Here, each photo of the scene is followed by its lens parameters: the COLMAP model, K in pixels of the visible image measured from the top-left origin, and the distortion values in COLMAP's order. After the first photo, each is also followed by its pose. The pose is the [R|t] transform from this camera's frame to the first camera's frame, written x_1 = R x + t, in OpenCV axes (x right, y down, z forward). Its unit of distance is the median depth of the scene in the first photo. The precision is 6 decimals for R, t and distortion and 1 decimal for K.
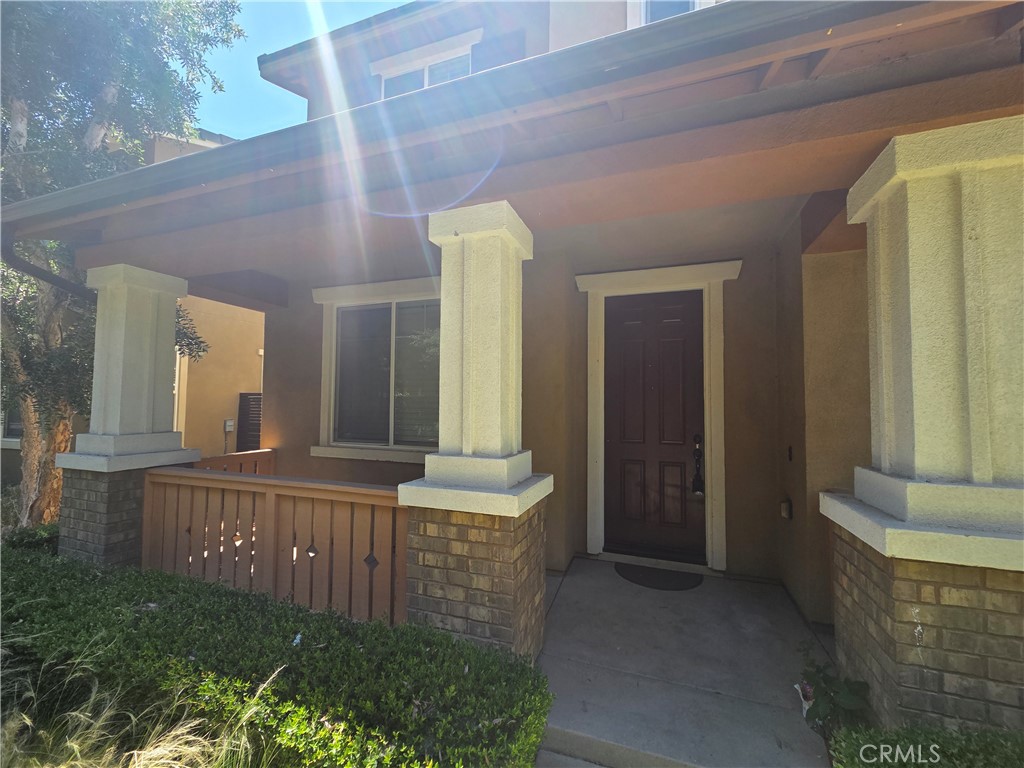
lens RADIAL K [[416.5, 0, 512.6], [0, 416.5, 386.7], [0, 0, 1]] dist [0.000655, -0.000011]
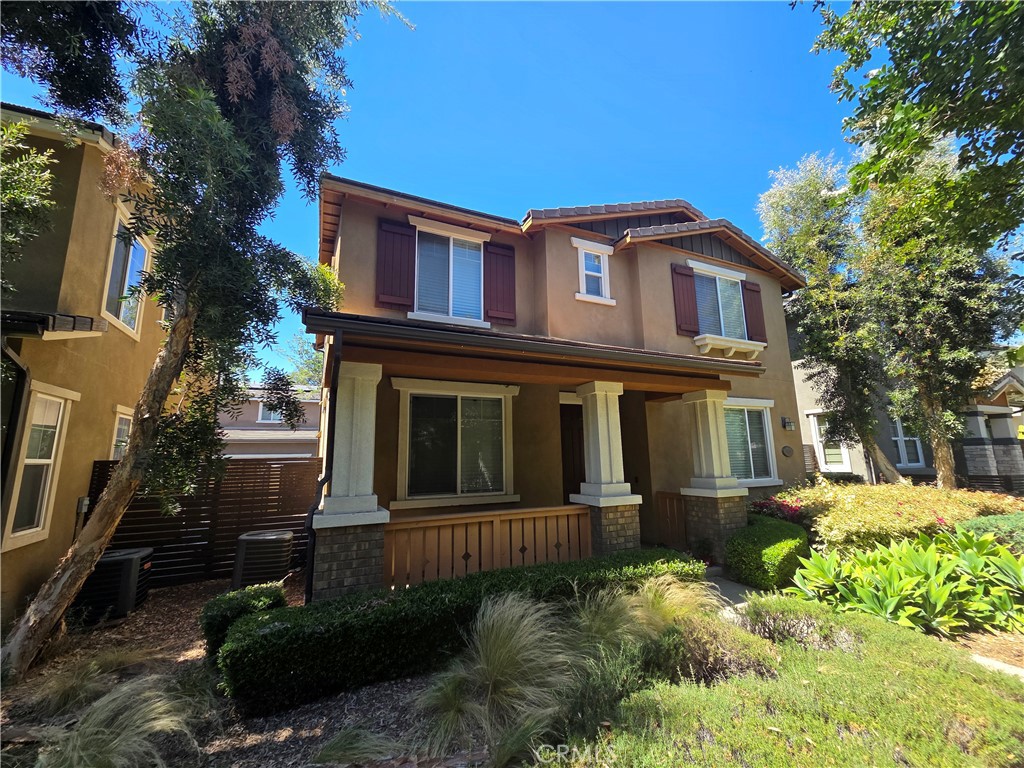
lens RADIAL K [[416.5, 0, 510.5], [0, 416.5, 383.5], [0, 0, 1]] dist [0.000655, -0.000011]
pose [[0.712001, 0.102524, 0.694653, -2.360724], [-0.003443, 0.989781, -0.142553, -0.066748], [-0.702170, 0.099106, 0.705078, -0.366415]]
